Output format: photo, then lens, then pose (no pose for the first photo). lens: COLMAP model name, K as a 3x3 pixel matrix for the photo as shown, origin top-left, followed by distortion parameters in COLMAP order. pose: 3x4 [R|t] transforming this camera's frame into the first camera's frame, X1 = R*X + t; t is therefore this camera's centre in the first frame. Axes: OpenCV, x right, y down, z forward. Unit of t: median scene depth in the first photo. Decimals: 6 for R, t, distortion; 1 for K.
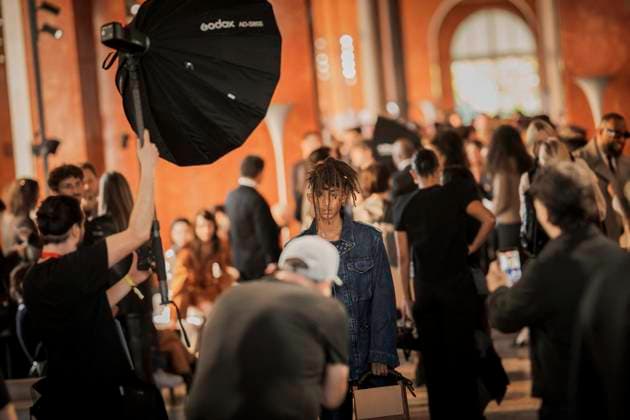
lens RADIAL K [[2771.0, 0, 315.0], [0, 2771.0, 210.0], [0, 0, 1]] dist [0.018317, -9.343925]
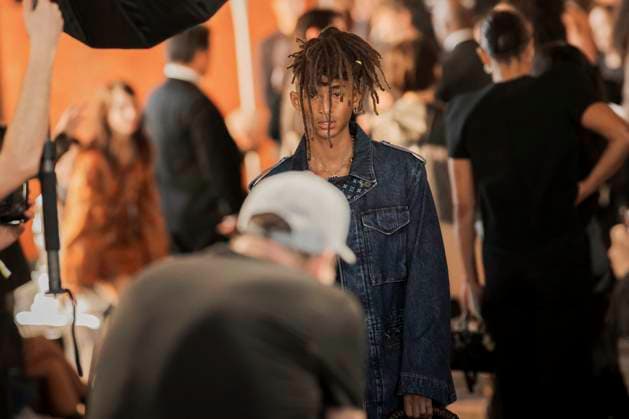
lens RADIAL K [[2766.6, 0, 314.5], [0, 2766.6, 209.5], [0, 0, 1]] dist [0.018317, -9.343925]
pose [[0.999998, -0.001944, -0.000386, 0.002171], [0.001958, 0.999131, 0.041643, -0.005523], [0.000305, -0.041643, 0.999132, 0.444512]]
